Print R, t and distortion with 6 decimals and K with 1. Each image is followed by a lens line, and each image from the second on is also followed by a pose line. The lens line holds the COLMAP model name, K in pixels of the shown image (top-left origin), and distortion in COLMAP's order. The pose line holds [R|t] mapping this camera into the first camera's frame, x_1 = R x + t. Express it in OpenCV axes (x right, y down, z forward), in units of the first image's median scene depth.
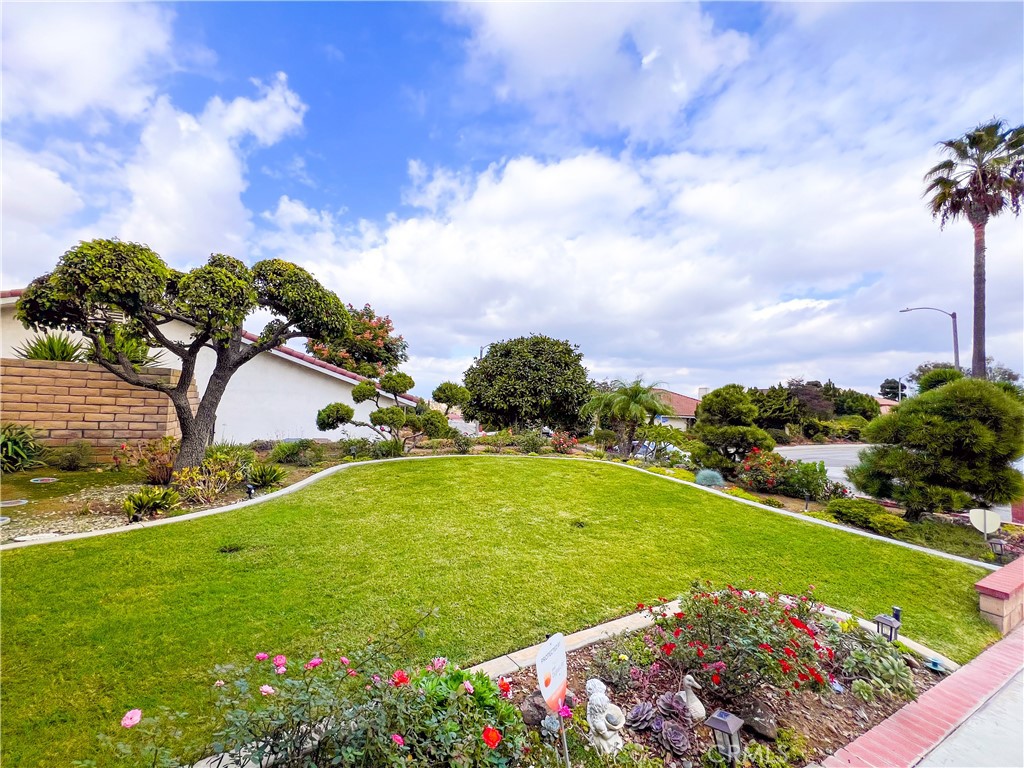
lens RADIAL K [[413.2, 0, 515.8], [0, 413.2, 385.3], [0, 0, 1]] dist [0.001205, -0.000089]
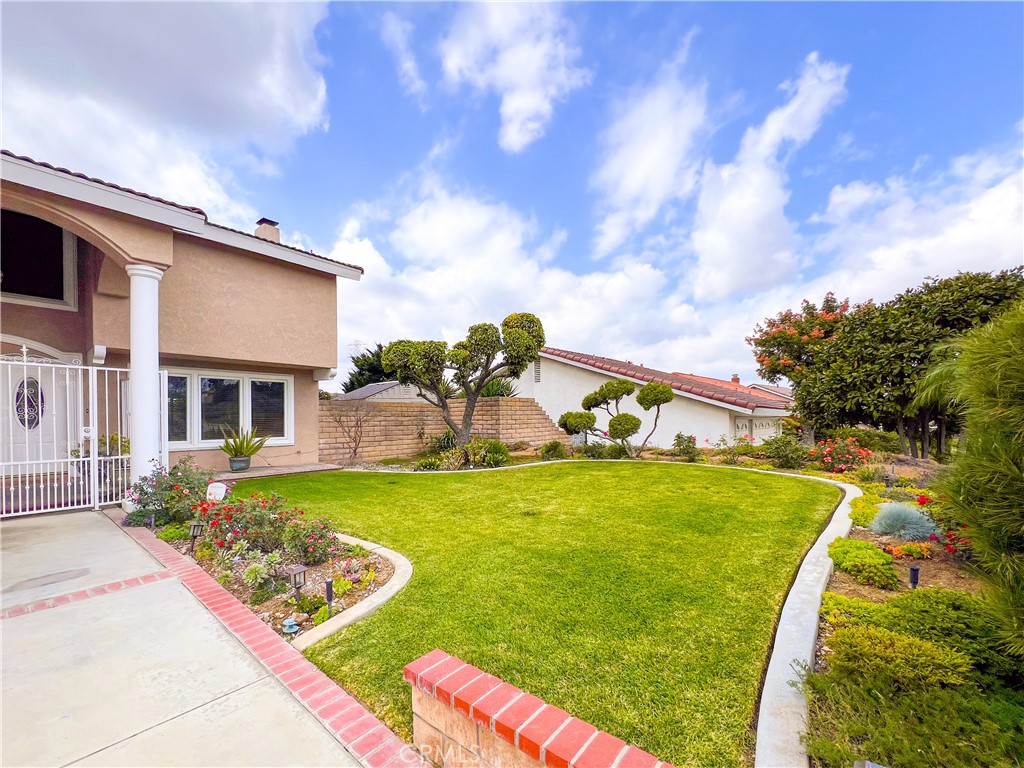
lens RADIAL K [[413.2, 0, 517.8], [0, 413.2, 388.2], [0, 0, 1]] dist [0.001205, -0.000089]
pose [[0.359630, -0.102240, -0.927477, -0.054356], [0.076720, 0.993853, -0.079809, -0.032862], [0.929936, -0.042454, 0.365263, 0.080023]]
